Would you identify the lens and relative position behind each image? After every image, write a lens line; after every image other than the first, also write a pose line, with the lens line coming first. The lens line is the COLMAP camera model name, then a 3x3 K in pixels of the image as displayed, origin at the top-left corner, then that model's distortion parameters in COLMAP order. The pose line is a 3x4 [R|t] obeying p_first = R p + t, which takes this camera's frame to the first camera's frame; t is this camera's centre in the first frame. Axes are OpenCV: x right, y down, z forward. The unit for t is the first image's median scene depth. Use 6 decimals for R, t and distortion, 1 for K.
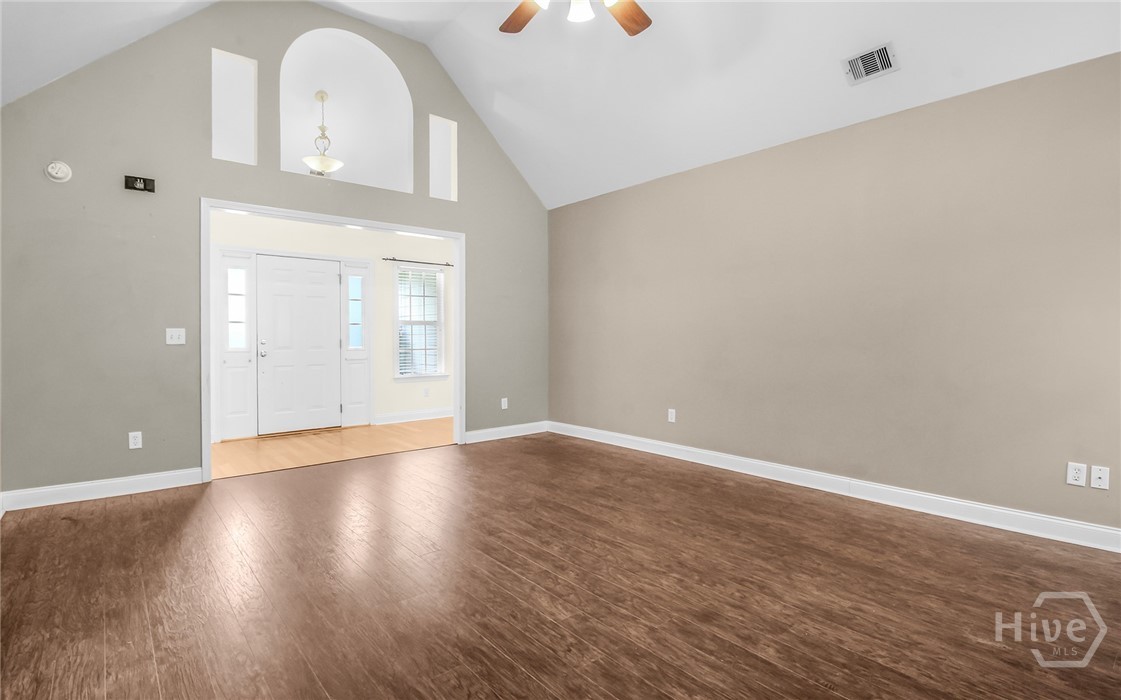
lens RADIAL K [[535.7, 0, 567.6], [0, 535.7, 338.2], [0, 0, 1]] dist [-0.002119, -0.000755]
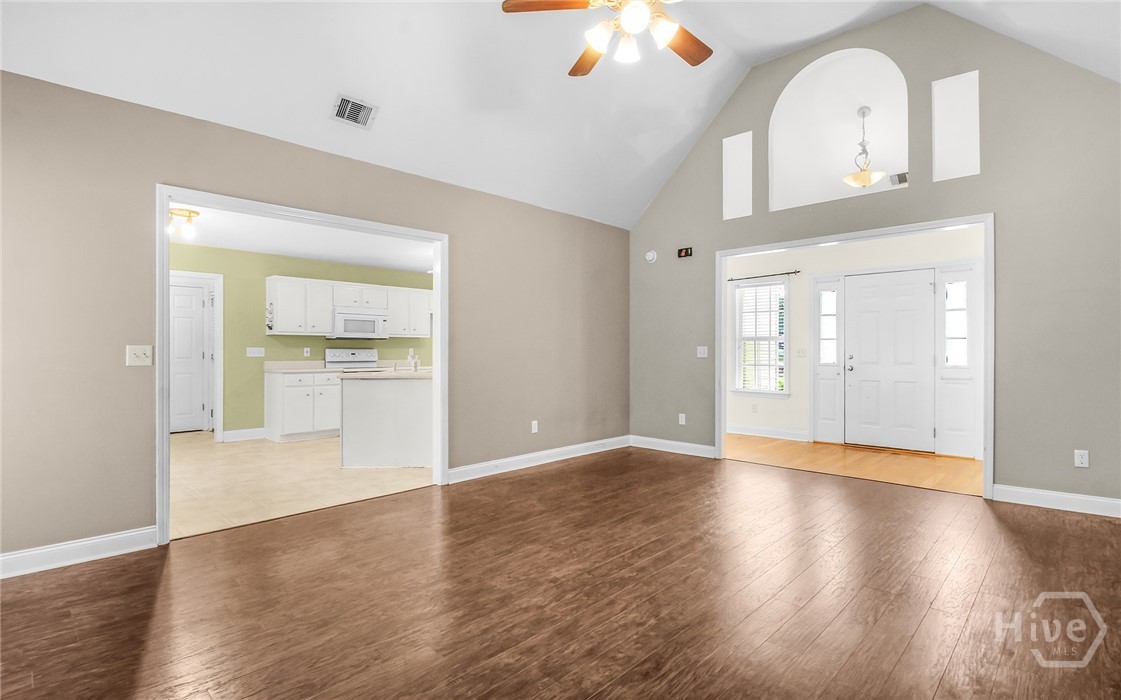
lens RADIAL K [[536.9, 0, 553.9], [0, 536.9, 348.2], [0, 0, 1]] dist [0.002433, -0.017242]
pose [[0.087392, -0.003929, -0.996166, 1.031787], [-0.005471, 0.999975, -0.004424, -0.007265], [0.996159, 0.005836, 0.087369, 0.723705]]
